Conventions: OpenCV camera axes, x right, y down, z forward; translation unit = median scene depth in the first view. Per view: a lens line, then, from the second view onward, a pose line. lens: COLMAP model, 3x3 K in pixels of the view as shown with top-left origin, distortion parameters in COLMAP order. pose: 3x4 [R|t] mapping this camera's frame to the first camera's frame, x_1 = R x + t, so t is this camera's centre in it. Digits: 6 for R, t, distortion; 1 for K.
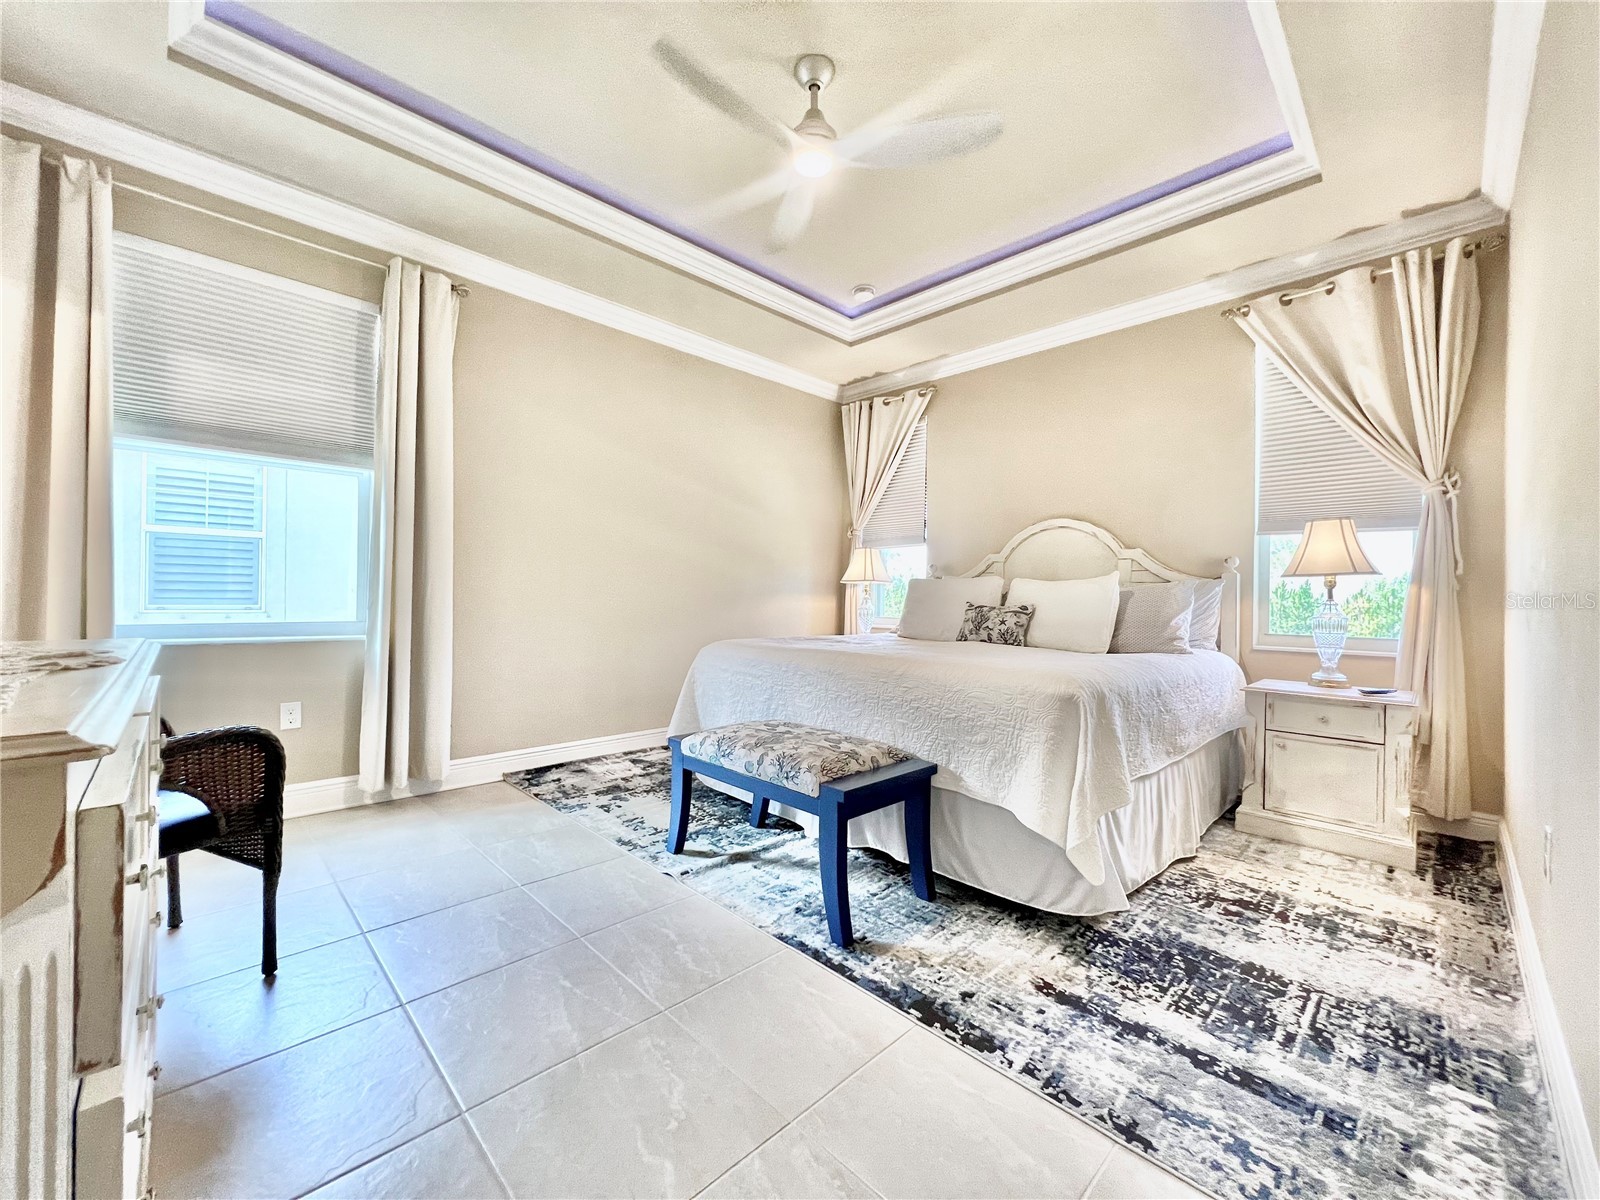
lens RADIAL K [[636.1, 0, 798.8], [0, 636.1, 597.7], [0, 0, 1]] dist [0.001130, 0.000361]
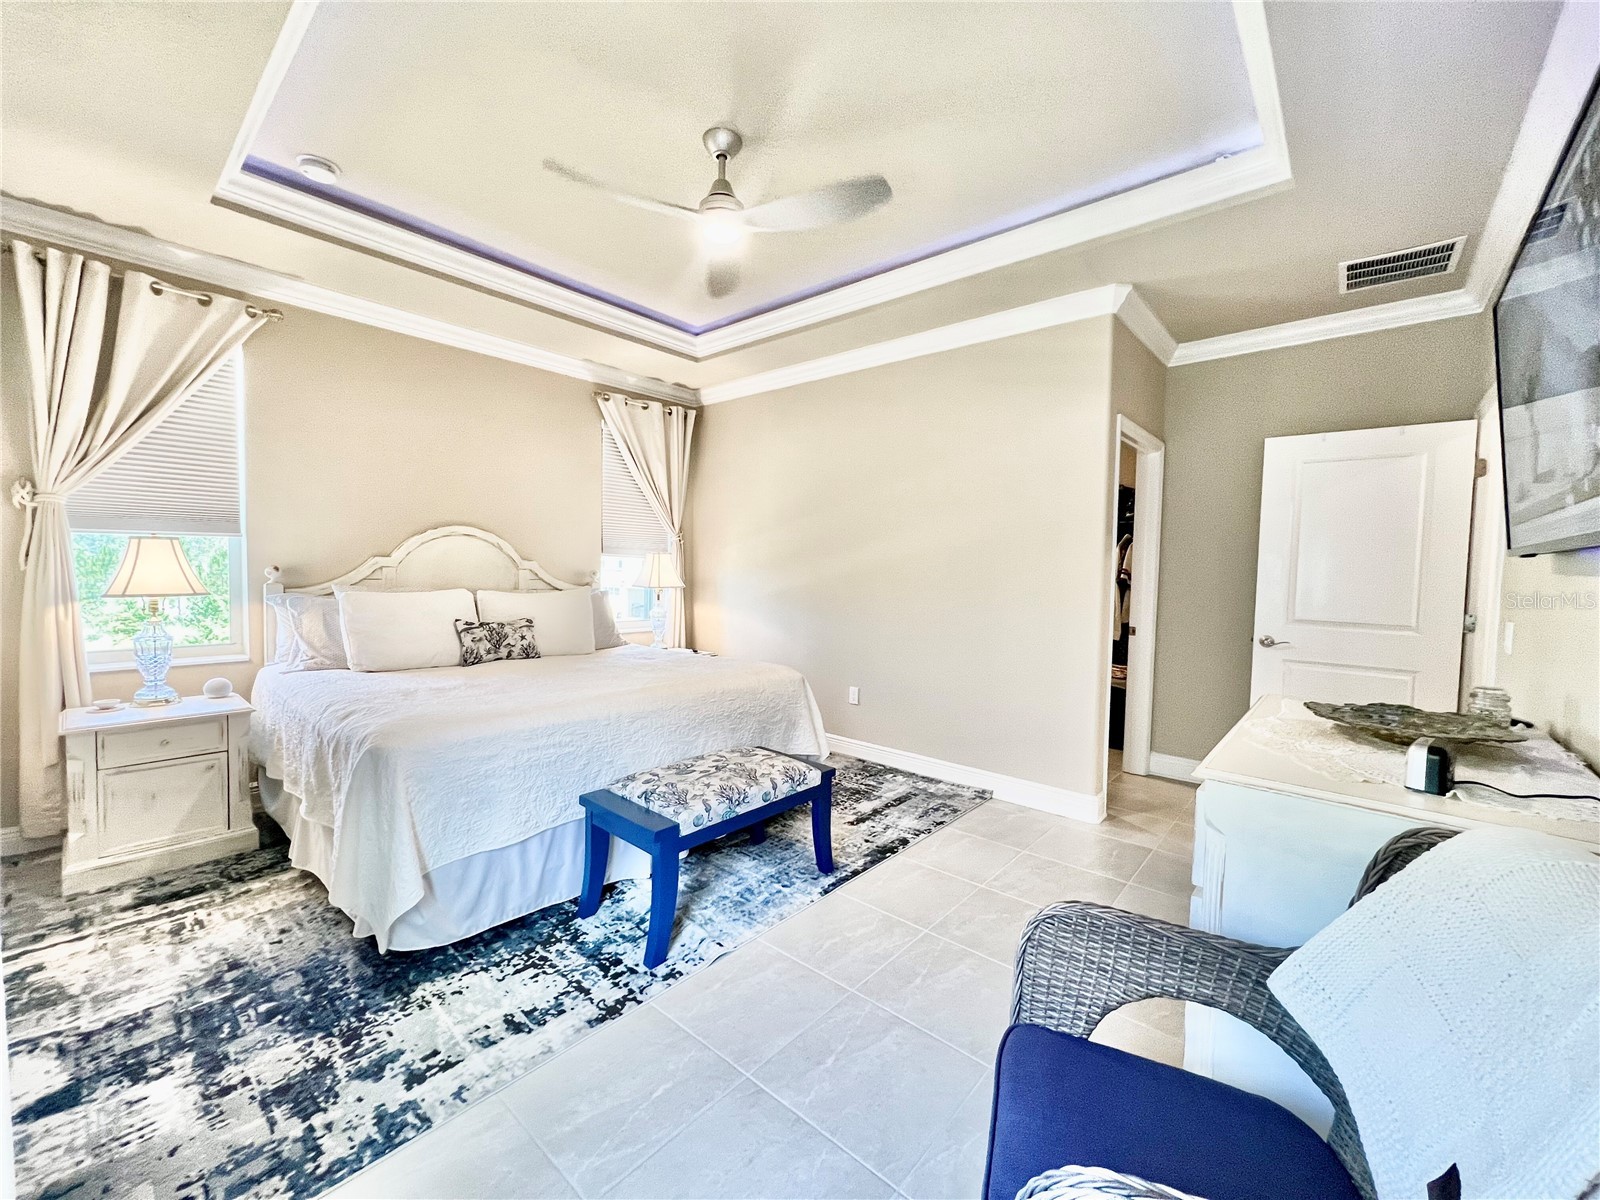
lens RADIAL K [[636.1, 0, 798.1], [0, 636.1, 600.8], [0, 0, 1]] dist [0.001130, 0.000361]
pose [[-0.069088, -0.067940, 0.995294, -0.897622], [-0.016895, 0.997615, 0.066926, -0.119153], [-0.997467, -0.012191, -0.070071, 0.782400]]
